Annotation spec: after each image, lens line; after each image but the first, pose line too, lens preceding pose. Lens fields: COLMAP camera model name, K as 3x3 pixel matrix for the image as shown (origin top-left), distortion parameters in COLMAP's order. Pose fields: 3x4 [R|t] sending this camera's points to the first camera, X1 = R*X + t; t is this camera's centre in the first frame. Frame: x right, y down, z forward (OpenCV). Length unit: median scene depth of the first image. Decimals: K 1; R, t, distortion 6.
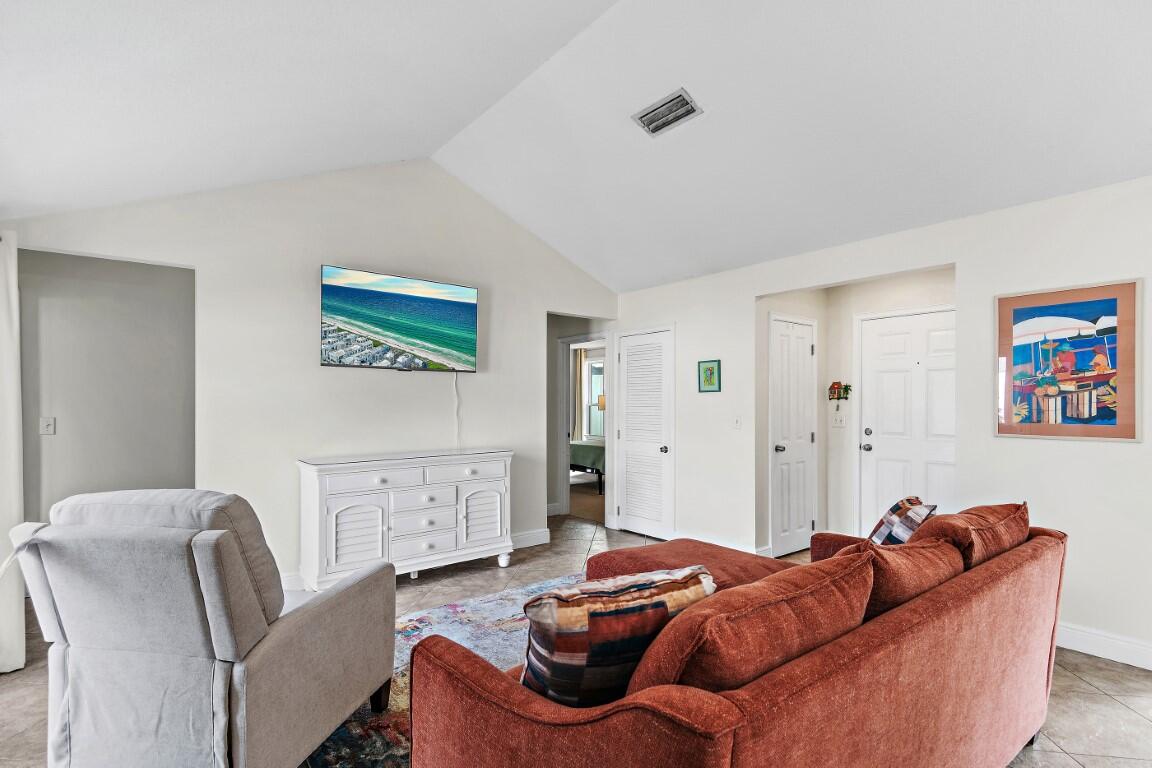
lens RADIAL K [[559.6, 0, 549.1], [0, 559.6, 403.8], [0, 0, 1]] dist [0.024494, -0.004644]
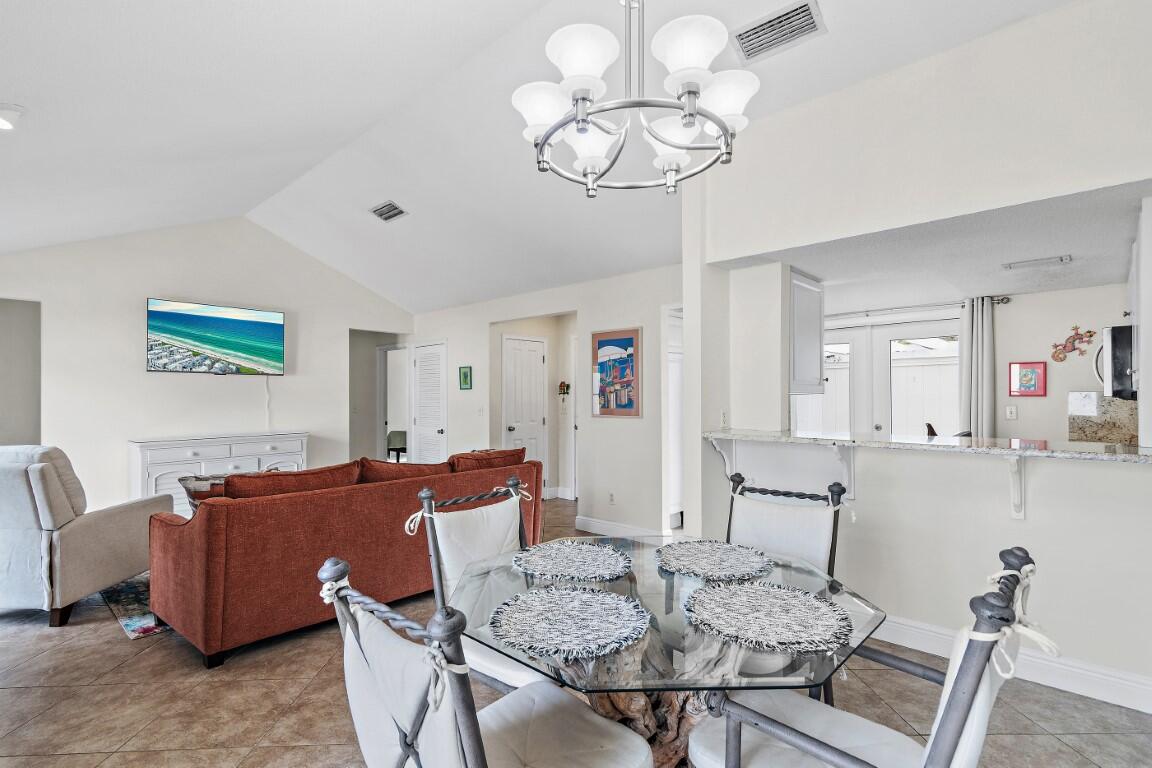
lens RADIAL K [[559.6, 0, 555.3], [0, 559.6, 394.1], [0, 0, 1]] dist [0.024494, -0.004644]
pose [[0.987671, -0.003259, 0.156513, 0.345242], [0.004271, 0.999972, -0.006126, 0.000814], [-0.156488, 0.006719, 0.987657, -0.494344]]
